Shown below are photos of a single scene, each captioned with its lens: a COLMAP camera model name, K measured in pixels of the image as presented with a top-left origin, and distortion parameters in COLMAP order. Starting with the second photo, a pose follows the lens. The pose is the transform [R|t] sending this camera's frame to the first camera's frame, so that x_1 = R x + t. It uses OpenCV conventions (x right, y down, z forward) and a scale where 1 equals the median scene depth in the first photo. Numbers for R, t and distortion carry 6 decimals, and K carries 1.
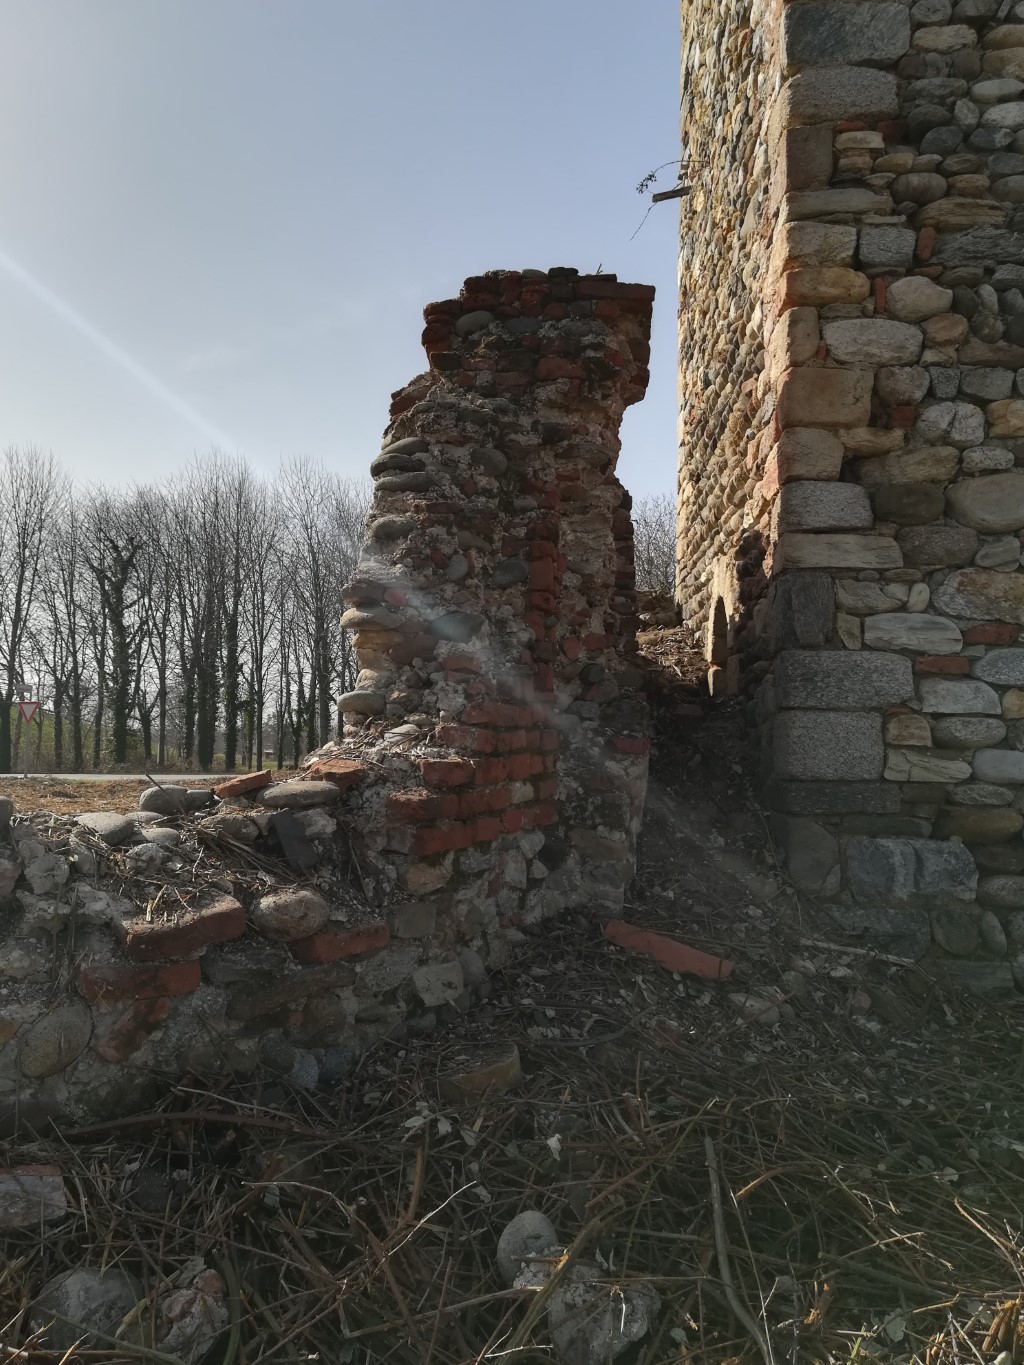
lens RADIAL K [[1071.4, 0, 513.0], [0, 1071.4, 684.0], [0, 0, 1]] dist [0.067633, -0.090708]
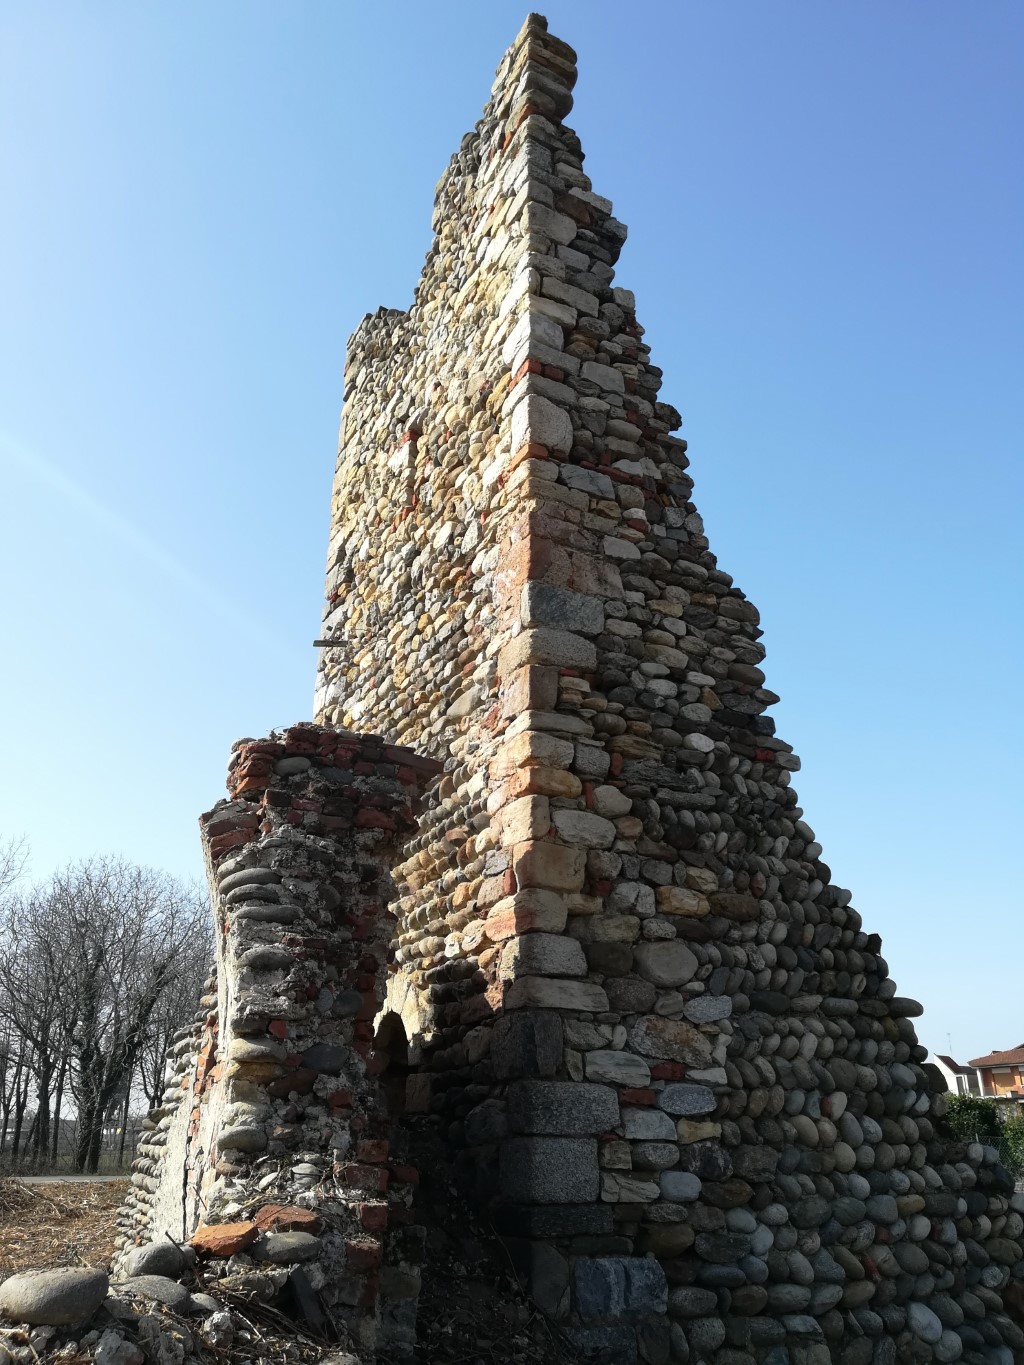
lens RADIAL K [[1071.4, 0, 515.1], [0, 1071.4, 668.0], [0, 0, 1]] dist [0.067633, -0.090708]
pose [[0.858825, 0.200934, 0.471217, -0.406401], [-0.027352, 0.936536, -0.349502, -0.040389], [-0.511538, 0.287273, 0.809817, -0.077856]]
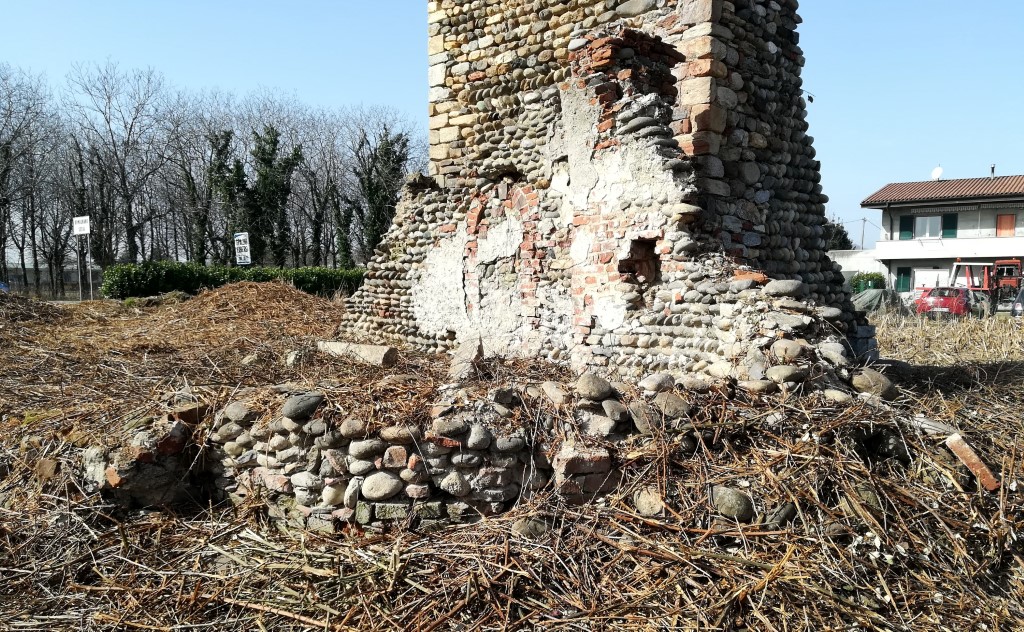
lens RADIAL K [[806.4, 0, 497.7], [0, 806.4, 396.8], [0, 0, 1]] dist [0.008152, -0.024343]
pose [[0.681352, -0.104976, 0.724389, -1.395992], [-0.041497, 0.982531, 0.181416, 0.029905], [-0.730778, -0.153668, 0.665093, 0.085009]]
